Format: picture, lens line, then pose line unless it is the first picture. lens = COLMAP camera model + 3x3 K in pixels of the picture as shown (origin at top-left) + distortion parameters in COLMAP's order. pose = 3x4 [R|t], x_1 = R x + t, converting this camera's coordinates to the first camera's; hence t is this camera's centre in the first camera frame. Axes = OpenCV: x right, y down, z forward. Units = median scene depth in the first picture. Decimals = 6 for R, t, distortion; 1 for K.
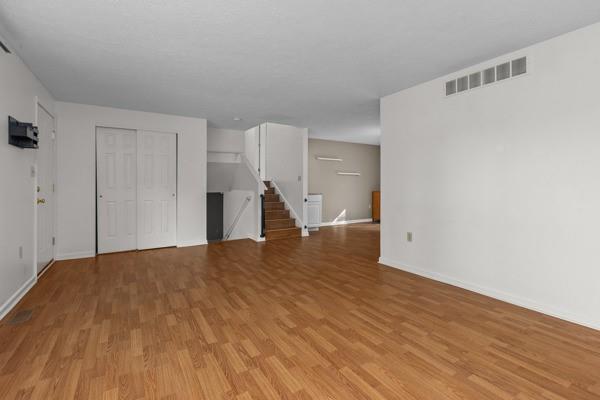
lens RADIAL K [[281.1, 0, 300.1], [0, 281.1, 185.4], [0, 0, 1]] dist [0.001980, 0.000201]
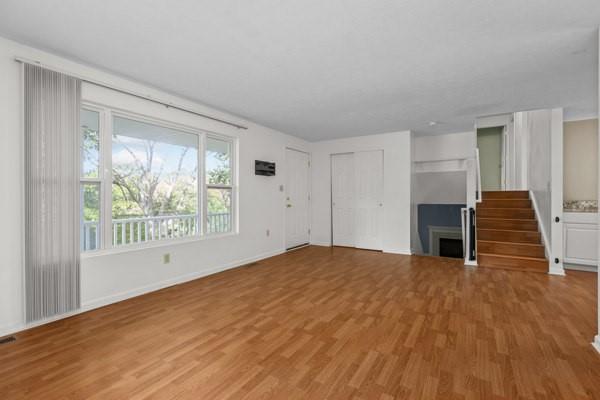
lens RADIAL K [[273.7, 0, 300.0], [0, 273.7, 200.0], [0, 0, 1]] dist [-0.000577, 0.000015]
pose [[0.442211, 0.013010, -0.896817, 0.664690], [-0.000824, 0.999900, 0.014099, -0.001433], [0.896911, -0.005496, 0.442177, 0.389337]]
